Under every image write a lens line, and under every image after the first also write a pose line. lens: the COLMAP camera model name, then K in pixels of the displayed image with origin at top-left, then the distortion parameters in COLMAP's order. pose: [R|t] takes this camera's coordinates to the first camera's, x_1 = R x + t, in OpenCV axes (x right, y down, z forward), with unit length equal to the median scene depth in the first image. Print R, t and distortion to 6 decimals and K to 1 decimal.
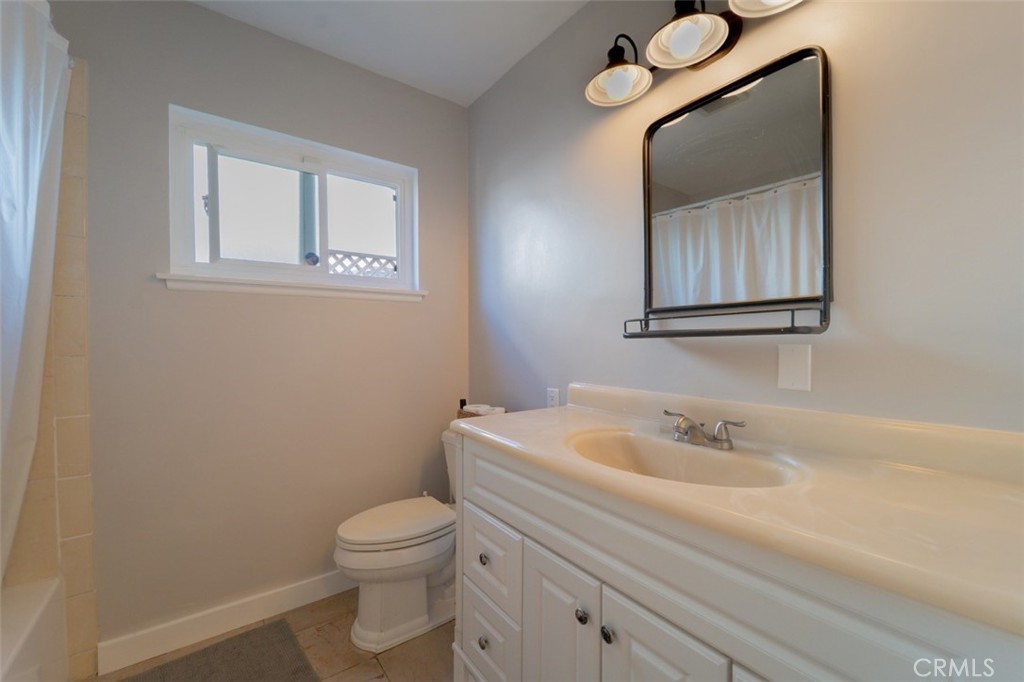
lens RADIAL K [[413.5, 0, 512.0], [0, 413.5, 341.0], [0, 0, 1]] dist [0.001378, -0.000179]
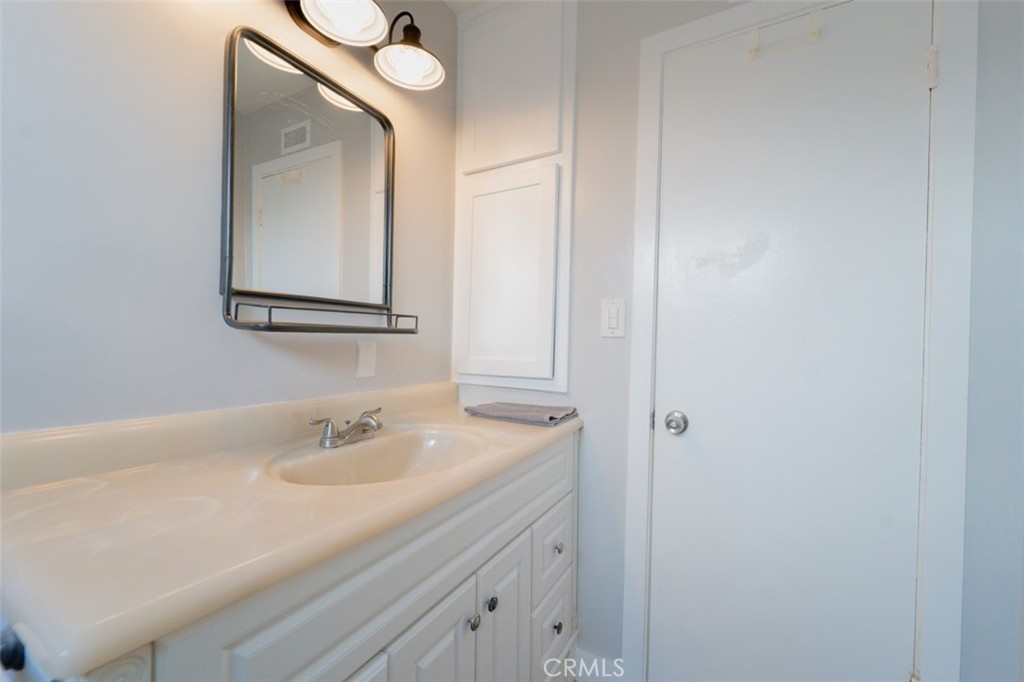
lens RADIAL K [[413.5, 0, 512.0], [0, 413.5, 341.0], [0, 0, 1]] dist [0.001378, -0.000179]
pose [[-0.387484, 0.002861, 0.921872, -0.577411], [-0.007478, 0.999953, -0.006247, 0.012360], [-0.921846, -0.009314, -0.387444, 0.994730]]
